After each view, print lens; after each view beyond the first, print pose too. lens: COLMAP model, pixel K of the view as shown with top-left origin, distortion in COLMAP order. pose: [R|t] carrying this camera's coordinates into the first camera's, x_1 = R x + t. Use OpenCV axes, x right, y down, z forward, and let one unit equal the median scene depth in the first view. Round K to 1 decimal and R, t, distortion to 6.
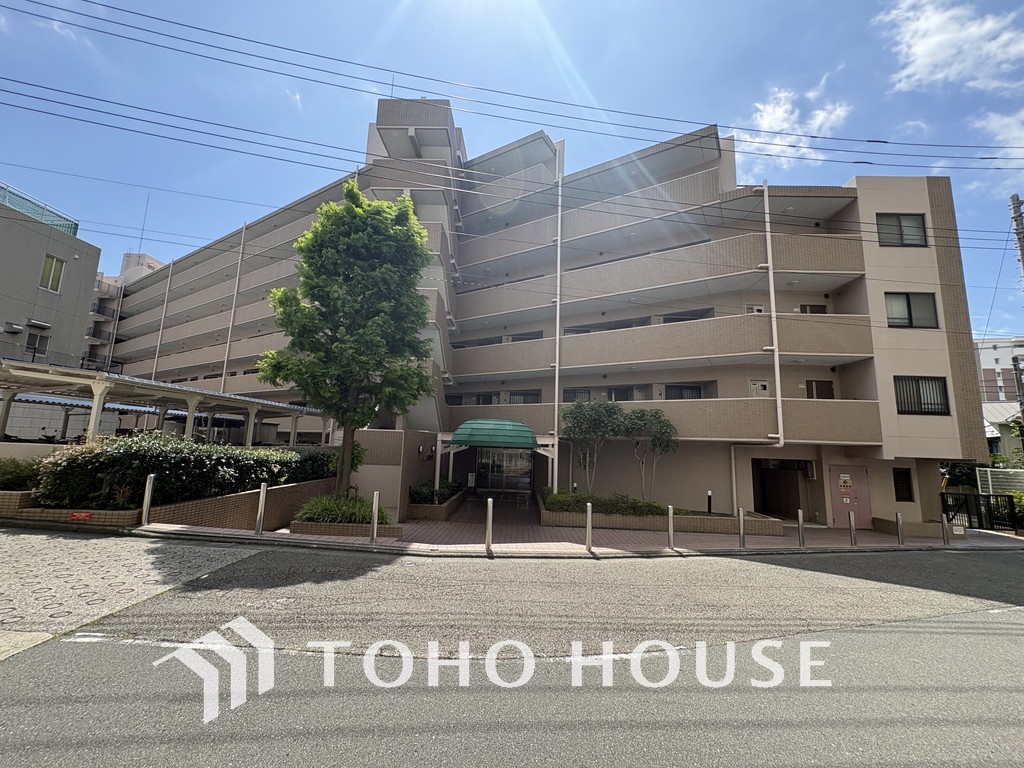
lens RADIAL K [[409.0, 0, 516.1], [0, 409.0, 383.8], [0, 0, 1]] dist [-0.004218, -0.000453]
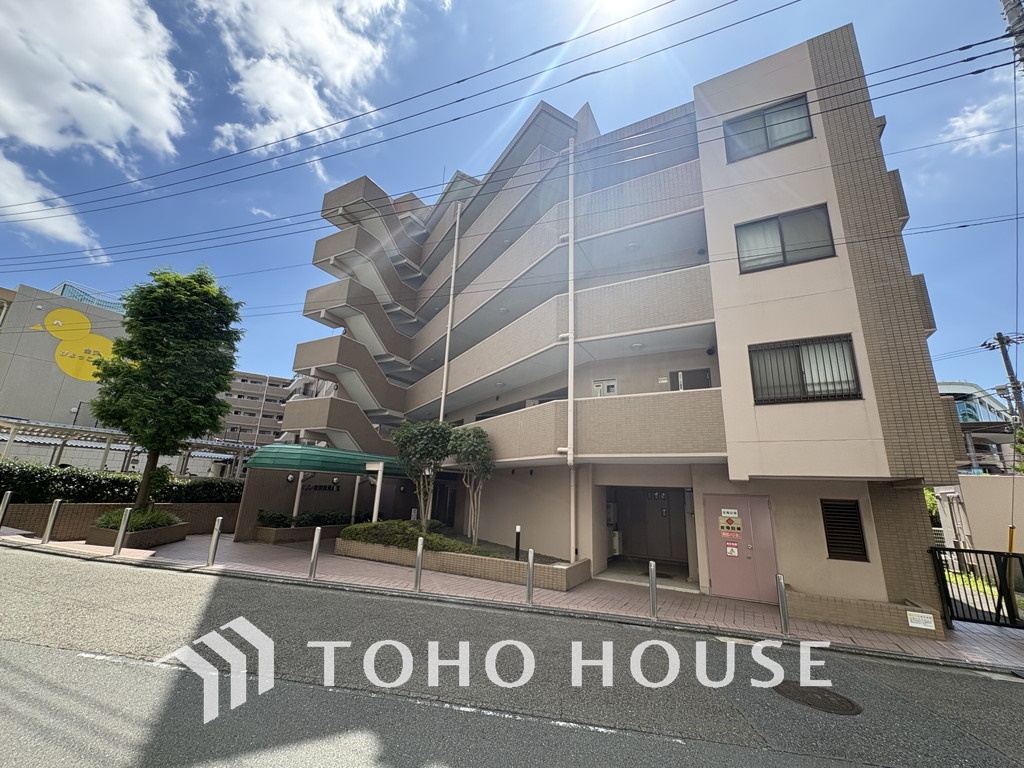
lens RADIAL K [[409.0, 0, 513.2], [0, 409.0, 384.7], [0, 0, 1]] dist [-0.004218, -0.000453]
pose [[0.895648, -0.111730, -0.430502, 0.851520], [0.059992, 0.989435, -0.131980, 0.099450], [0.440700, 0.092381, 0.892888, 0.277601]]
